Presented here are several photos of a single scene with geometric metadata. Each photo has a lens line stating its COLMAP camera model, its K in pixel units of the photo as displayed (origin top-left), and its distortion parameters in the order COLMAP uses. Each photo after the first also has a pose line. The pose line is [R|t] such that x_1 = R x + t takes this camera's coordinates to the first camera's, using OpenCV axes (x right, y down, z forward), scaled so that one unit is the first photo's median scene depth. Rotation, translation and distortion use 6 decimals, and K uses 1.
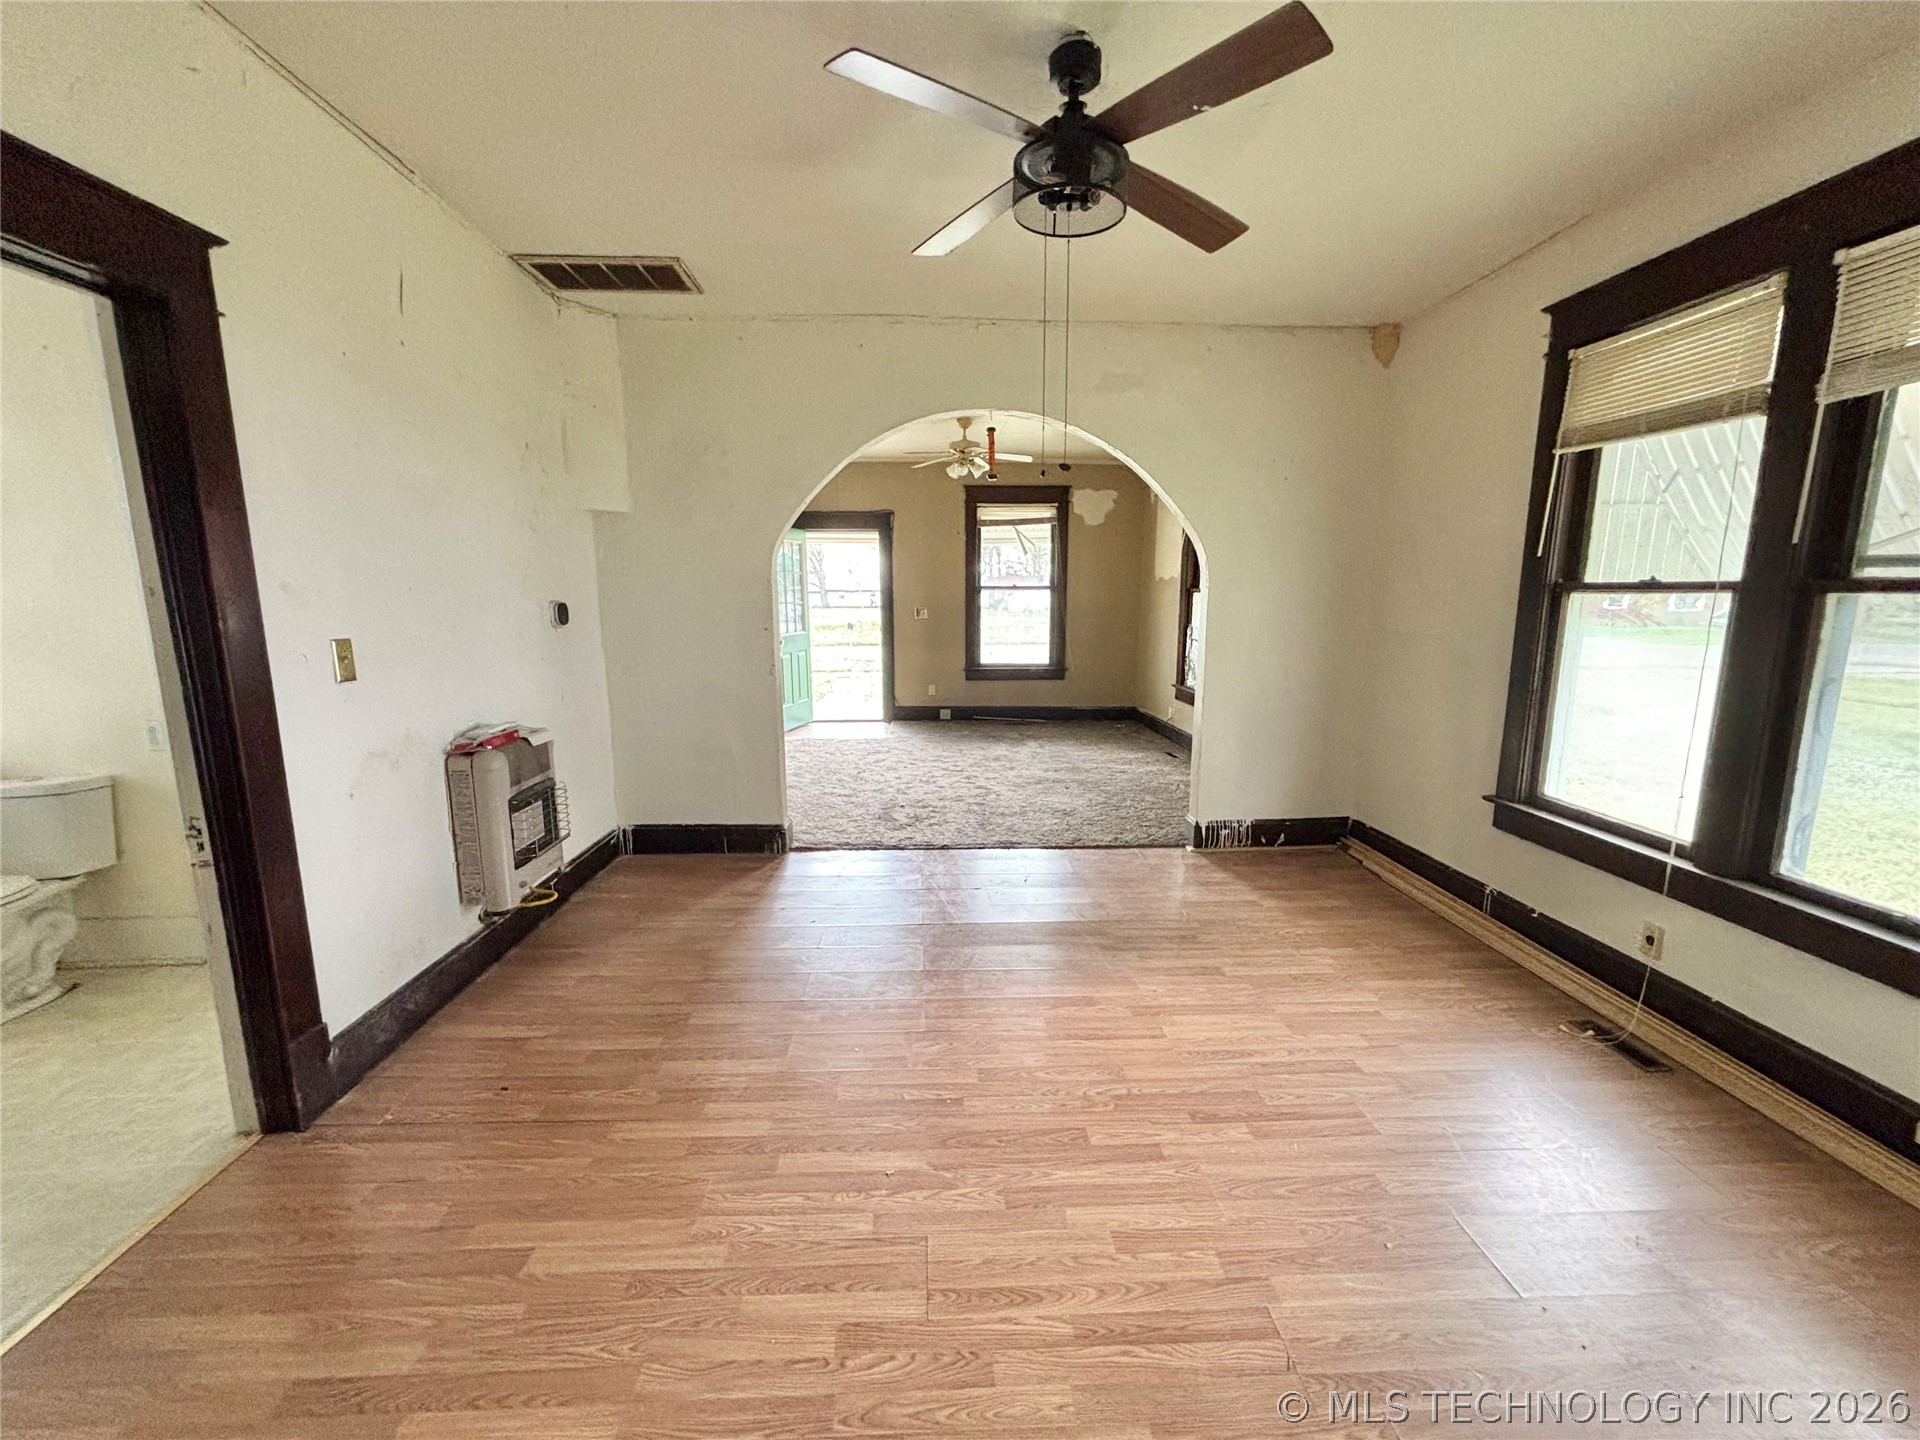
lens RADIAL K [[770.5, 0, 956.2], [0, 770.5, 722.9], [0, 0, 1]] dist [0.005895, -0.000987]
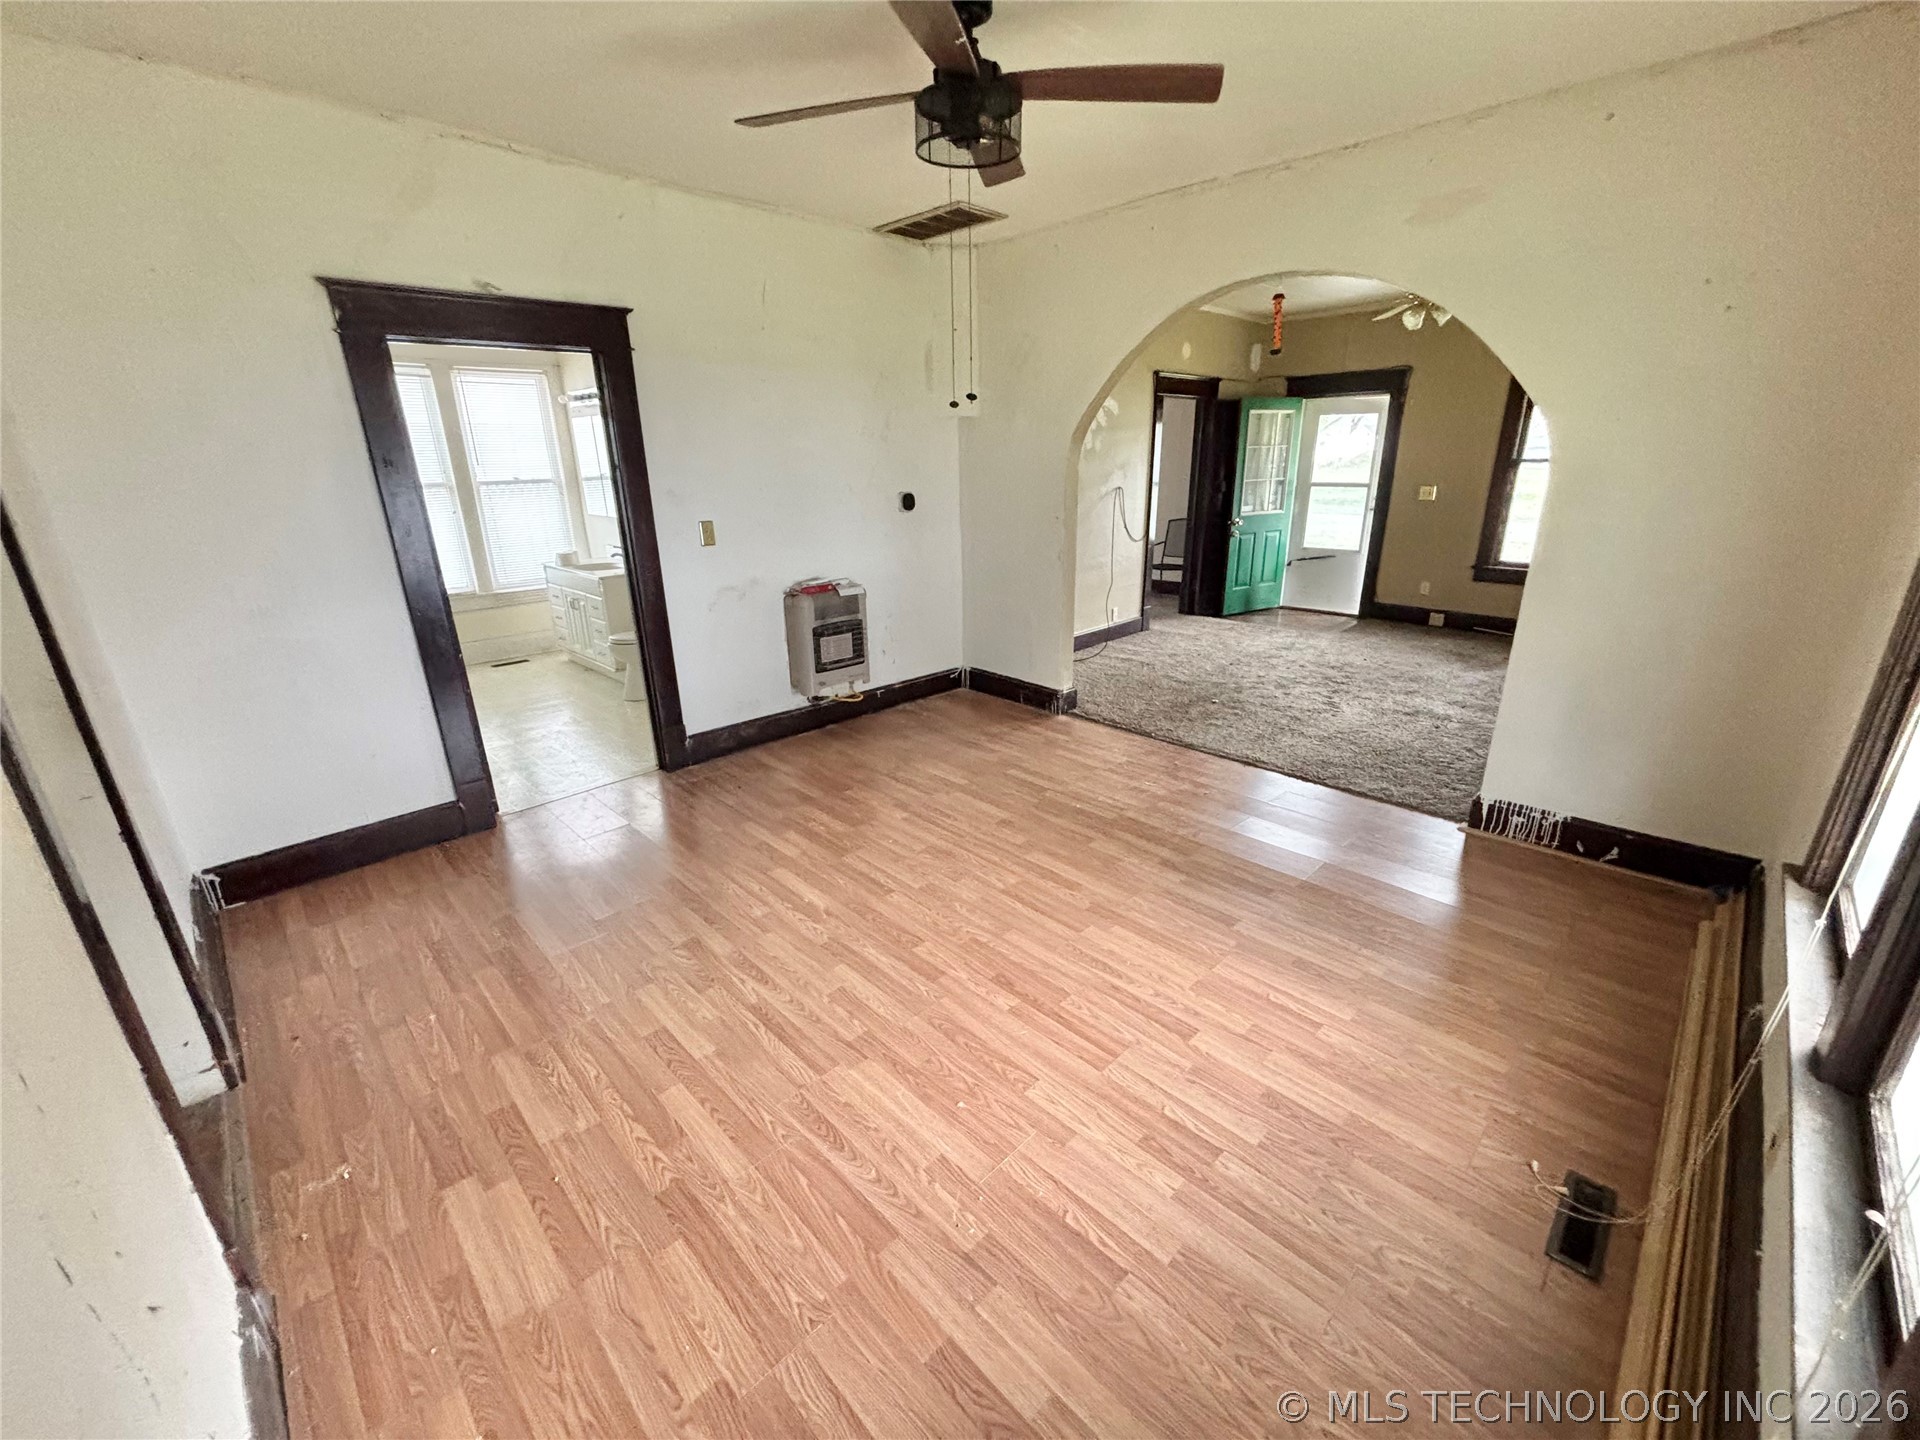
lens RADIAL K [[770.5, 0, 957.3], [0, 770.5, 723.8], [0, 0, 1]] dist [0.005895, -0.000987]
pose [[0.673026, 0.233982, -0.701633, 0.508239], [-0.109187, 0.969679, 0.218635, -0.057606], [0.731515, -0.070538, 0.678167, 0.095425]]
